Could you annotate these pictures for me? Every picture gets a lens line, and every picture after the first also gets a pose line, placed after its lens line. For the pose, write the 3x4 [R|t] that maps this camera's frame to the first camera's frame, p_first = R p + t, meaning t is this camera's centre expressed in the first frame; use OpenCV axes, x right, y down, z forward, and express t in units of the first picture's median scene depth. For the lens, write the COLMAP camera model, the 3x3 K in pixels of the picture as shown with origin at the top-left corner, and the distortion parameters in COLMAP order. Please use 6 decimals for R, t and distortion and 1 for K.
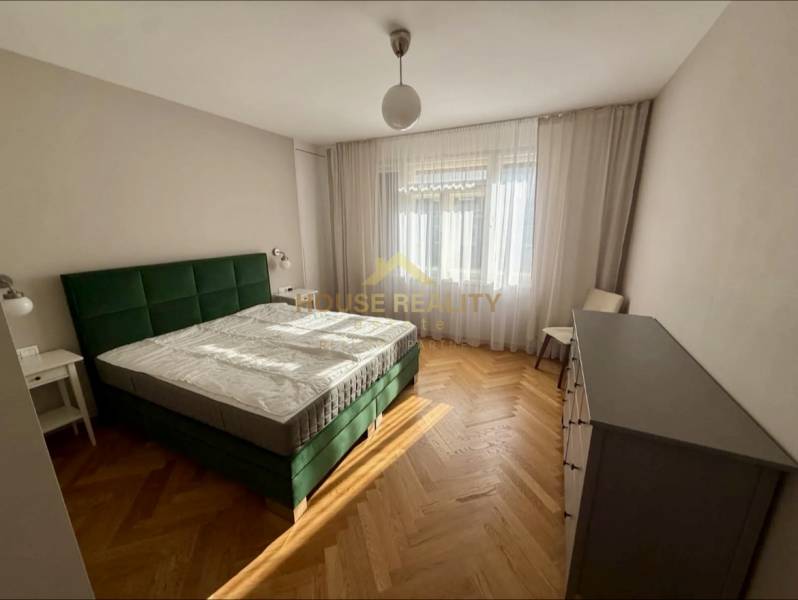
lens RADIAL K [[326.3, 0, 397.2], [0, 326.3, 299.7], [0, 0, 1]] dist [-0.002860, -0.000090]
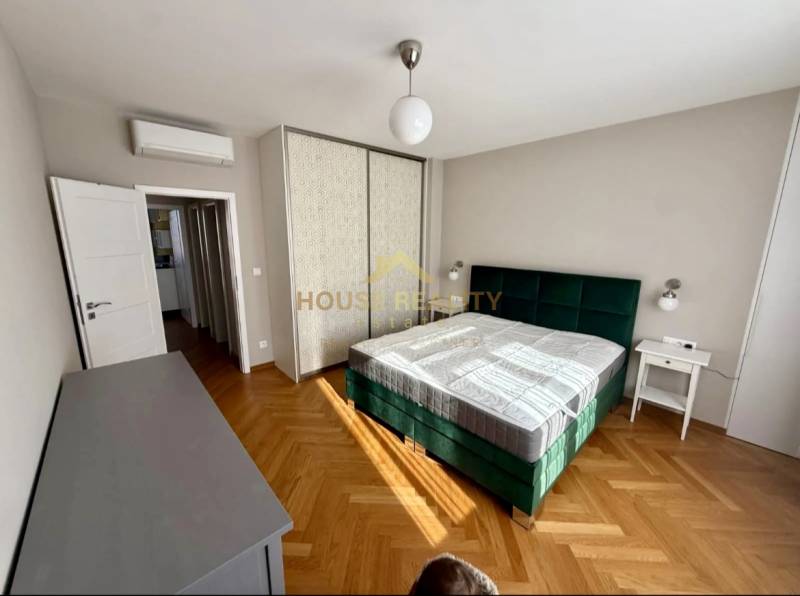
lens RADIAL K [[320.7, 0, 399.7], [0, 320.7, 295.8], [0, 0, 1]] dist [0.000014, 0.000000]
pose [[-0.348800, 0.211248, -0.913079, 0.733464], [-0.231754, 0.924566, 0.302437, -0.314955], [0.908091, 0.317100, -0.273531, 1.082333]]
